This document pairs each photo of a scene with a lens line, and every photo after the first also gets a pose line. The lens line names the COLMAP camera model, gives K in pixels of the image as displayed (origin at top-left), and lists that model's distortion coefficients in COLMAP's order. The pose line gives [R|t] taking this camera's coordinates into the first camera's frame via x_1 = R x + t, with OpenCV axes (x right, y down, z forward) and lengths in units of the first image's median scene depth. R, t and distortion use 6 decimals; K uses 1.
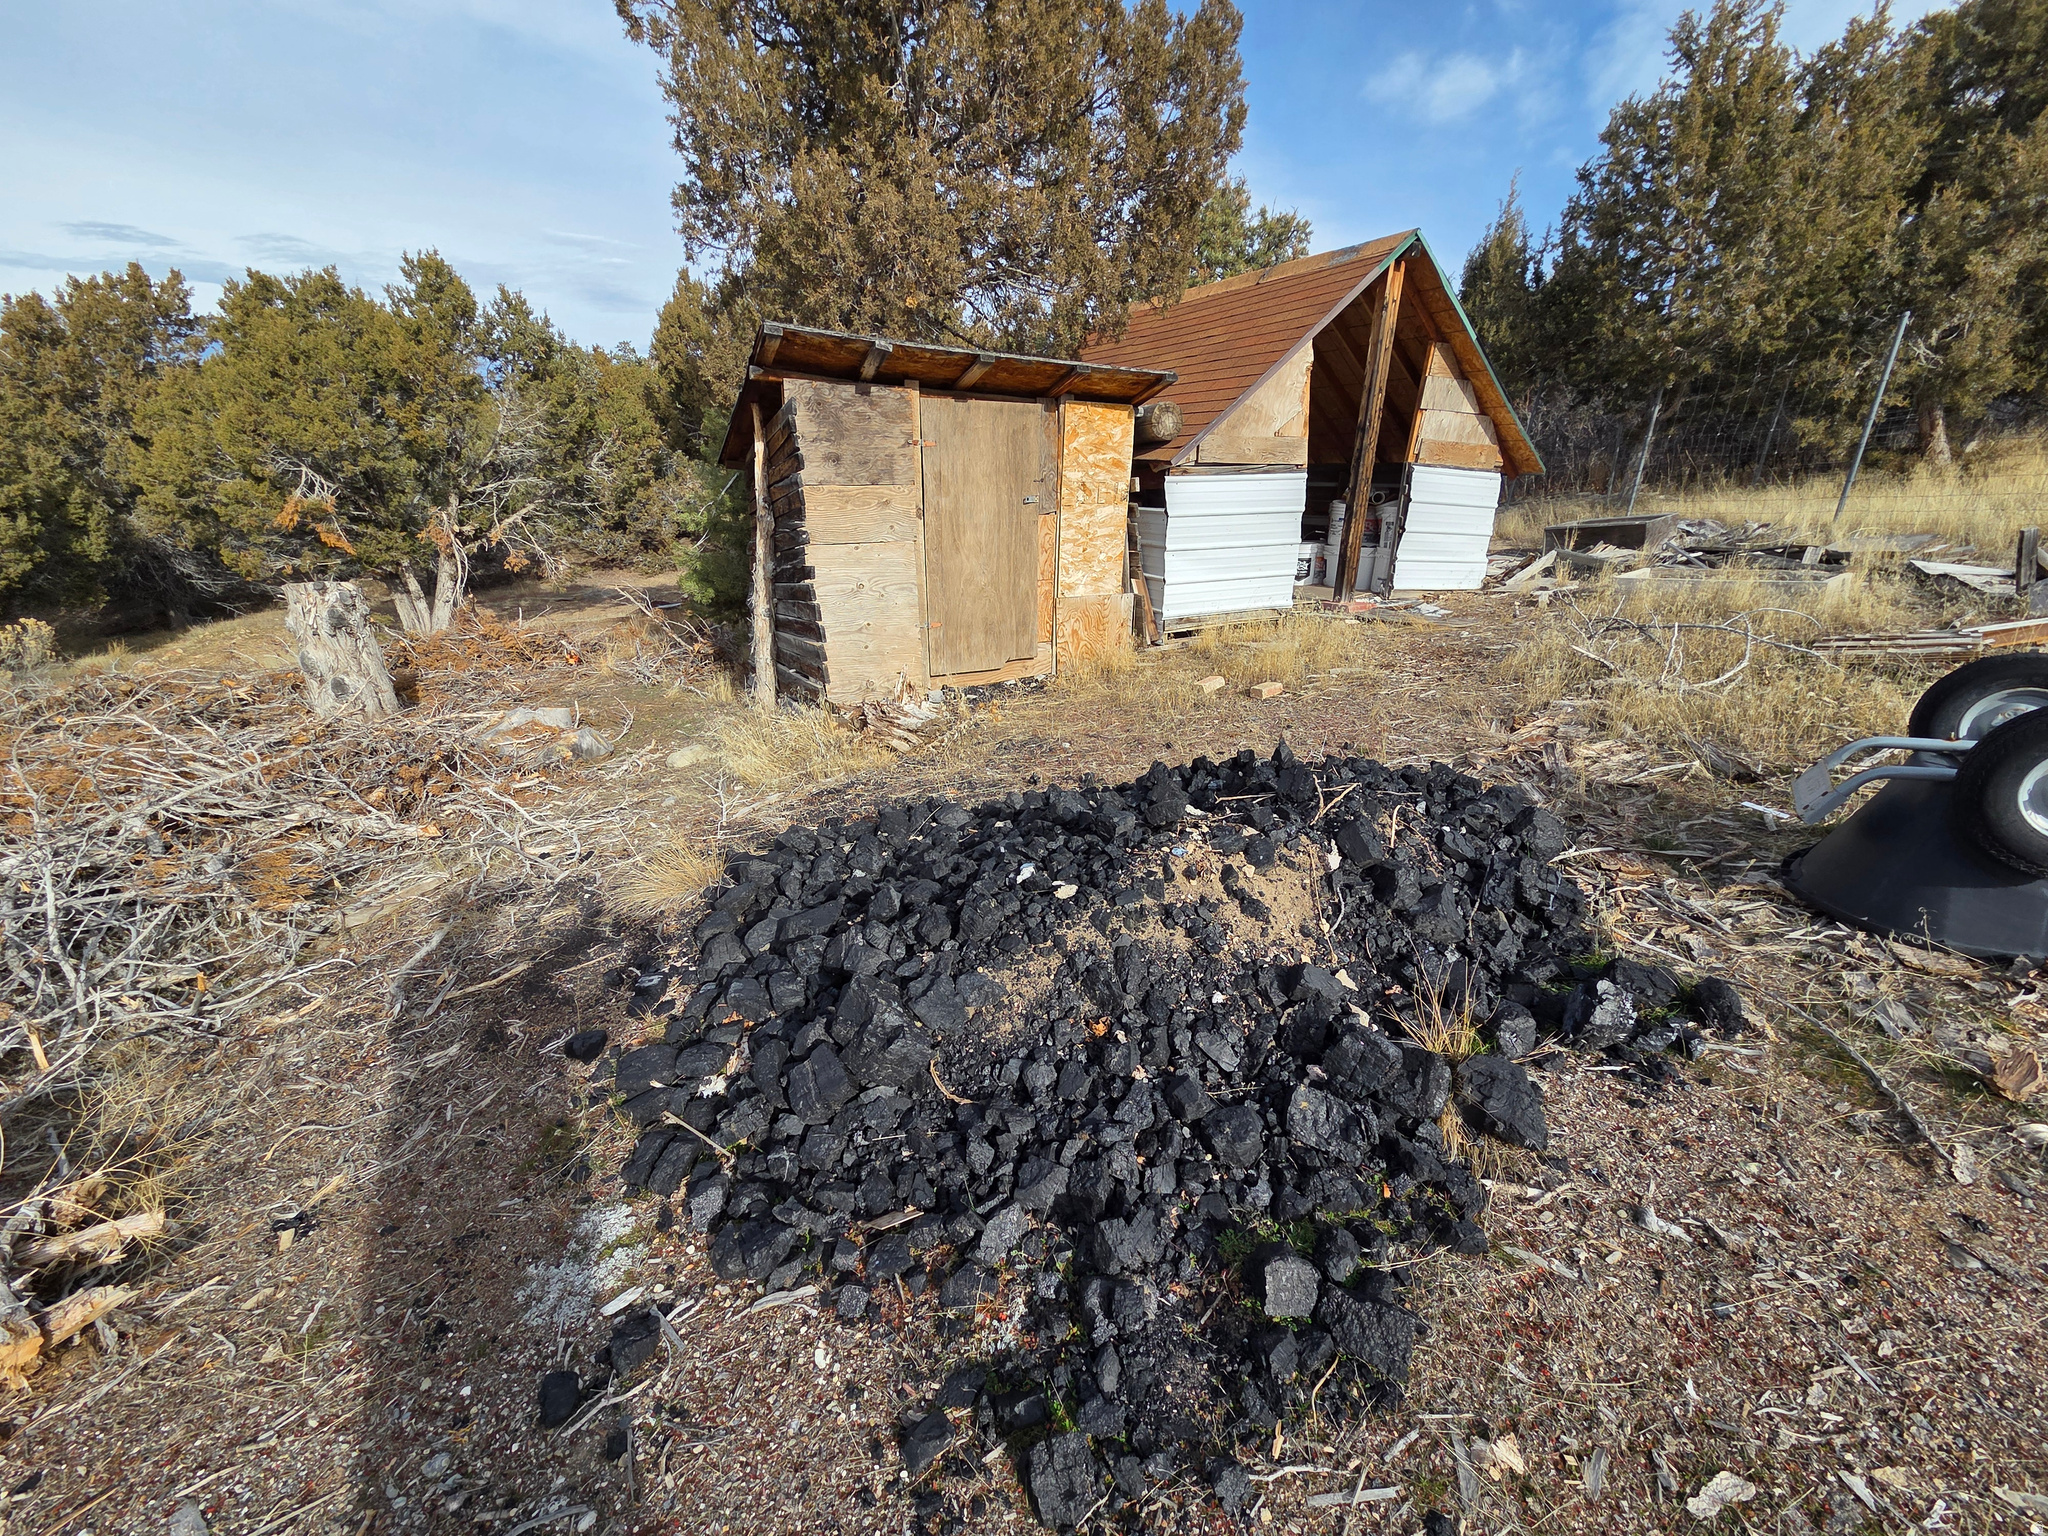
lens RADIAL K [[845.5, 0, 1028.4], [0, 845.5, 777.9], [0, 0, 1]] dist [0.008055, 0.000371]
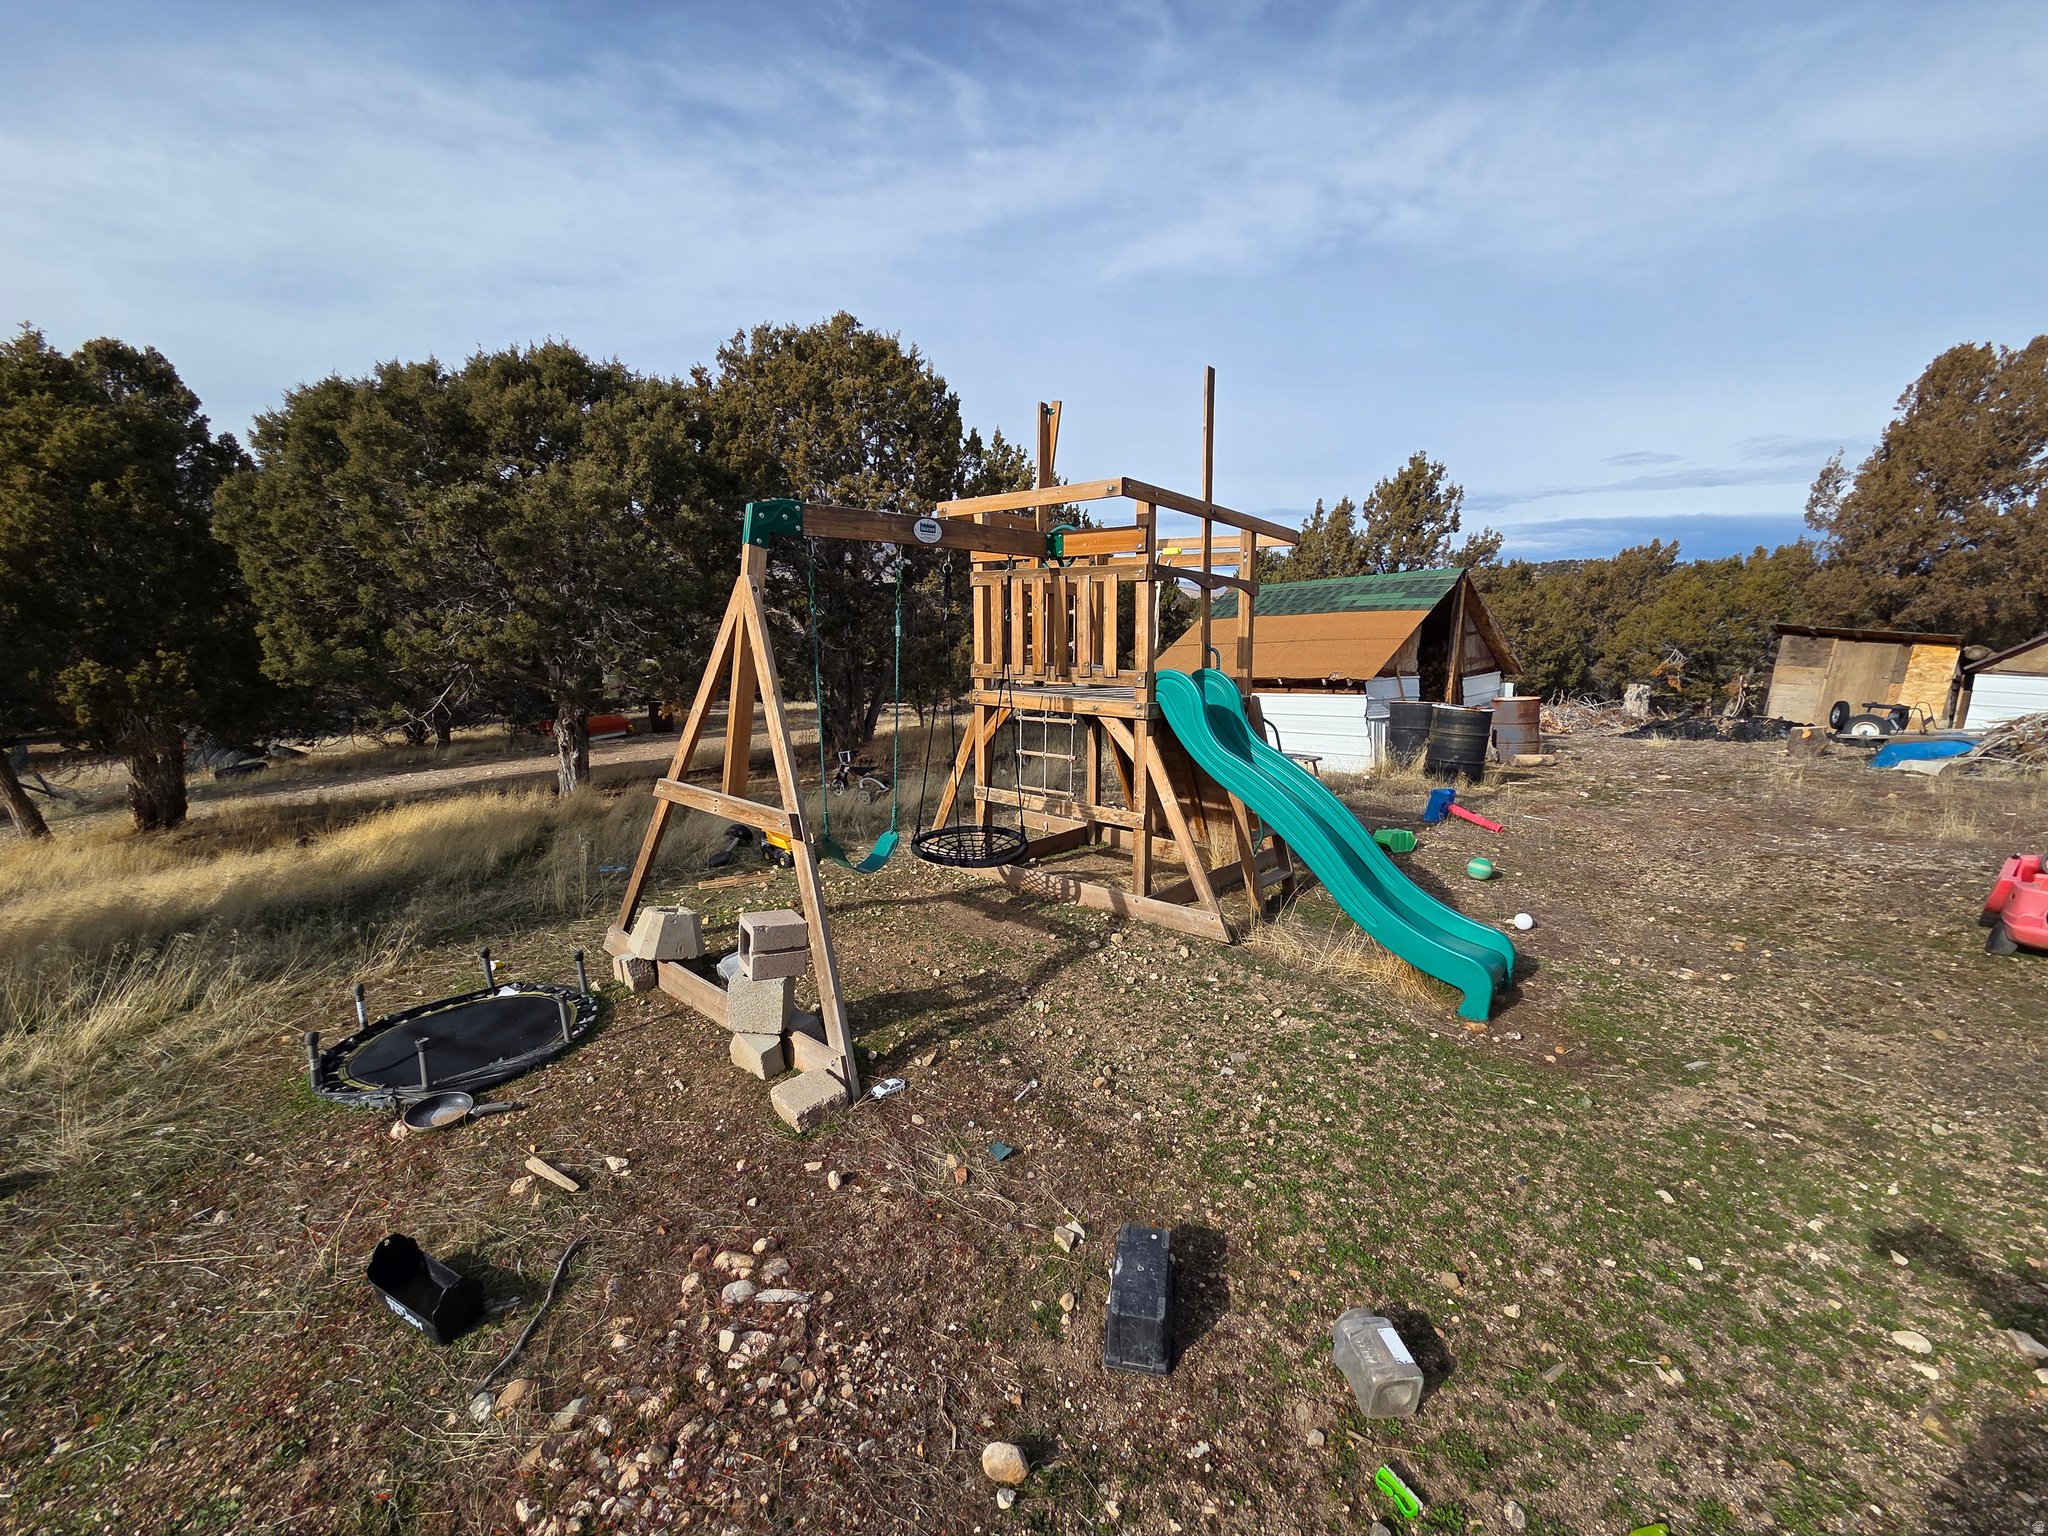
lens RADIAL K [[845.5, 0, 1028.4], [0, 845.5, 777.9], [0, 0, 1]] dist [0.008055, 0.000371]
pose [[0.200618, 0.196201, -0.959822, 1.262637], [-0.373558, 0.921038, 0.110194, 0.406632], [0.905653, 0.336442, 0.258069, -1.225072]]
